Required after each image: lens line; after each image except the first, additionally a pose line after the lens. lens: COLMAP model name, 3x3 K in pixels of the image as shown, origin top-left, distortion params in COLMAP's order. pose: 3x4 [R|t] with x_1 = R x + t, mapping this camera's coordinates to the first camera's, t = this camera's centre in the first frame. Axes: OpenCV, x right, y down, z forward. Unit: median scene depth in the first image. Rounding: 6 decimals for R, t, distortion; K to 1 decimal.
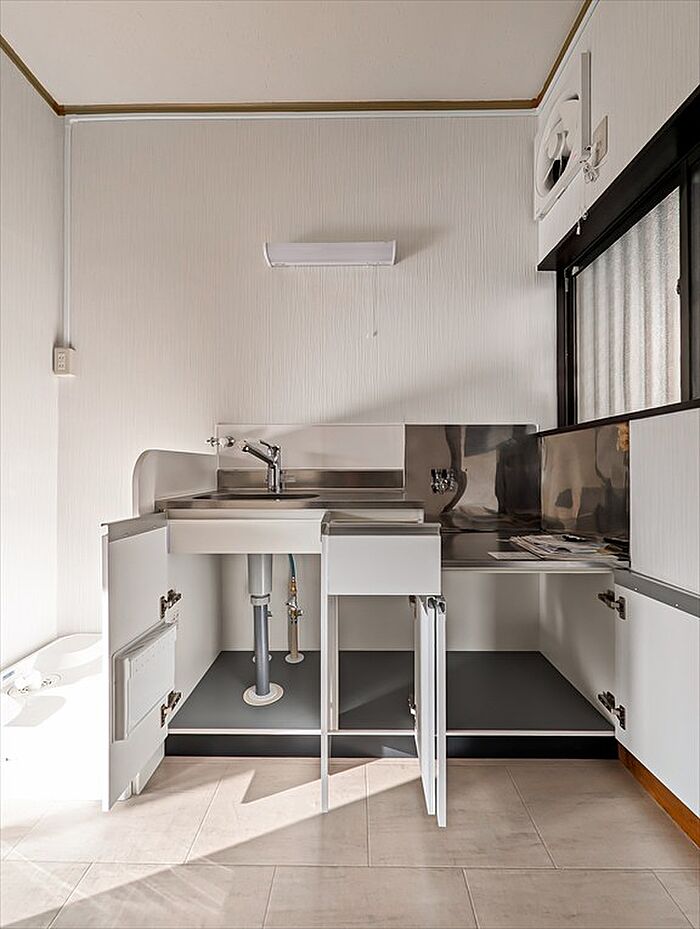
lens RADIAL K [[389.4, 0, 348.0], [0, 389.4, 471.0], [0, 0, 1]] dist [0.000607, -0.000379]
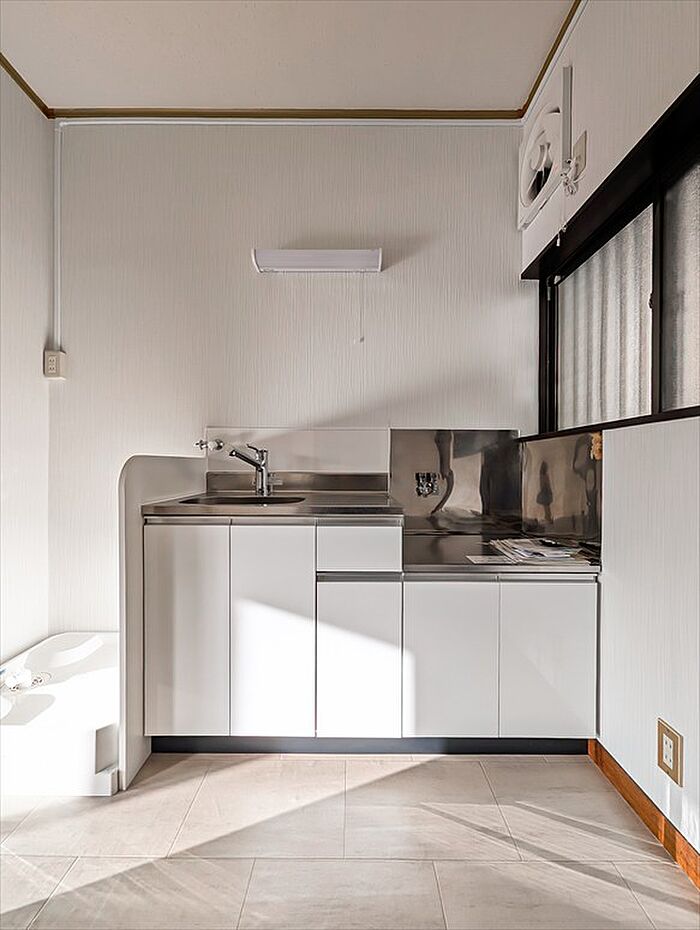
lens RADIAL K [[389.8, 0, 357.5], [0, 389.8, 464.3], [0, 0, 1]] dist [0.000607, -0.000379]
pose [[0.999942, 0.005192, 0.009433, 0.052035], [-0.005296, 0.999925, 0.011026, -0.038735], [-0.009375, -0.011076, 0.999895, -0.024286]]
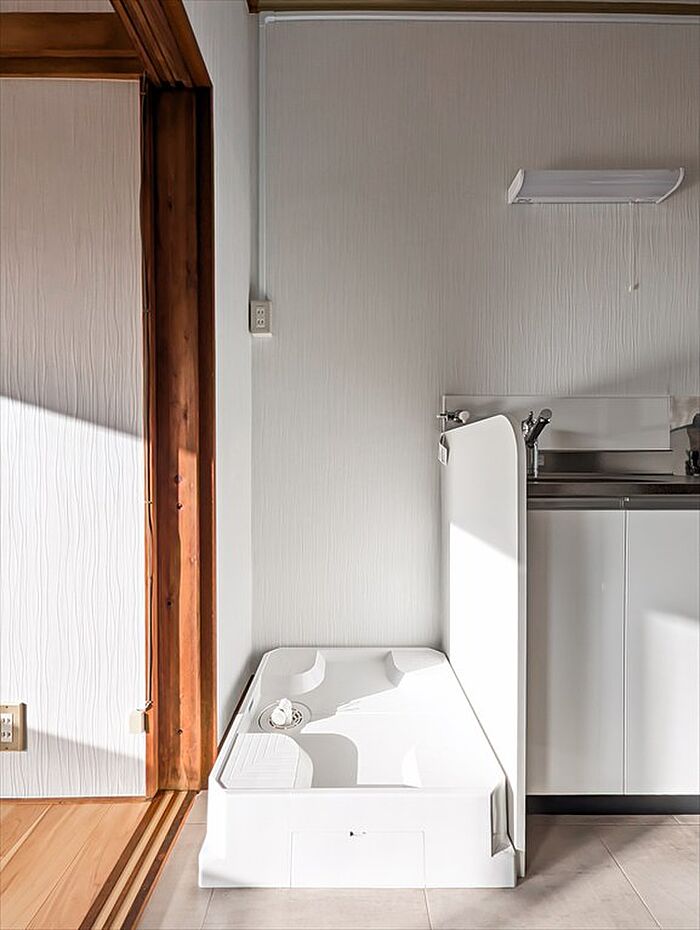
lens RADIAL K [[389.8, 0, 350.9], [0, 389.8, 466.5], [0, 0, 1]] dist [0.000607, -0.000379]
pose [[0.999918, 0.001598, 0.012689, -0.577316], [-0.001817, 0.999849, 0.017268, 0.018490], [-0.012659, -0.017289, 0.999770, 0.180332]]
